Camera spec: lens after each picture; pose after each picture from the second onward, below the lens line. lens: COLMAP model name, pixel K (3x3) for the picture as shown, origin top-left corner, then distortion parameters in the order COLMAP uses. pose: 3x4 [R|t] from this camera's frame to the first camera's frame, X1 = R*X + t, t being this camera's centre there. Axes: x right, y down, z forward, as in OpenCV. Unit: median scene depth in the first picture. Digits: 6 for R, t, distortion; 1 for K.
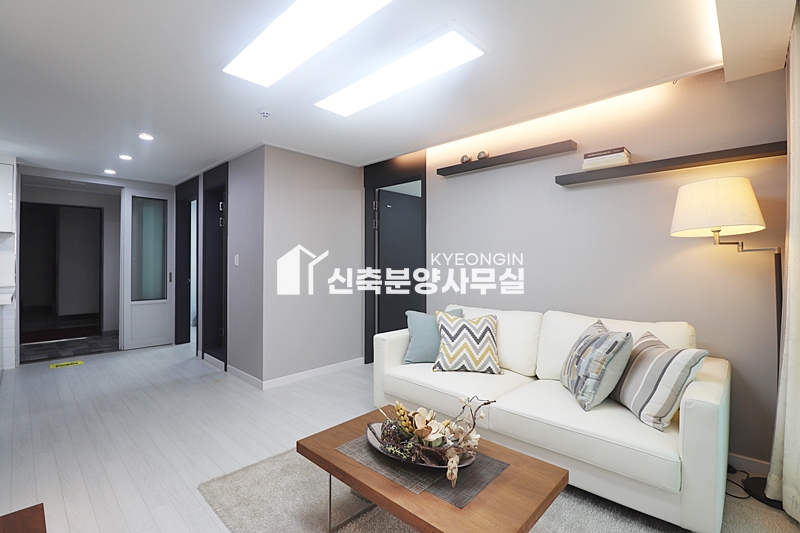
lens RADIAL K [[367.1, 0, 402.6], [0, 367.1, 263.5], [0, 0, 1]] dist [-0.018097, -0.001047]
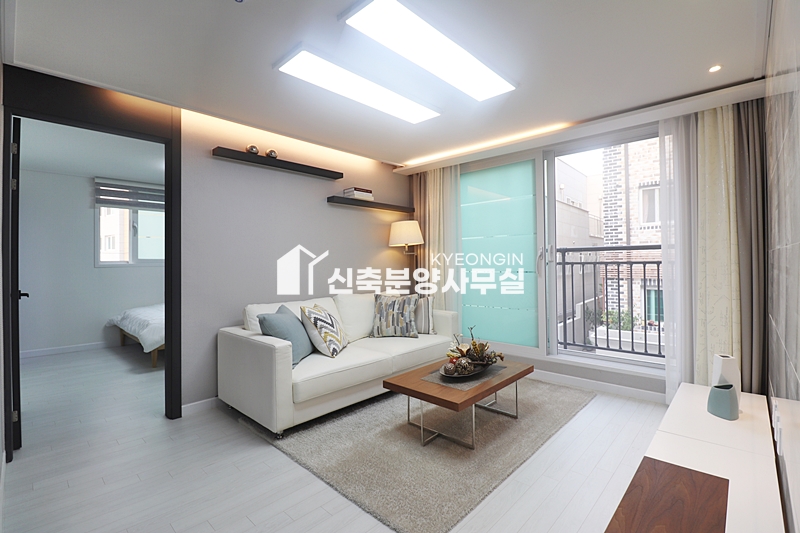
lens RADIAL K [[367.1, 0, 403.6], [0, 367.1, 262.7], [0, 0, 1]] dist [-0.018097, -0.001047]
pose [[-0.013329, 0.002403, 0.999908, -0.992736], [0.011939, 0.999926, -0.002244, 0.017968], [-0.999840, 0.011908, -0.013357, 0.797184]]
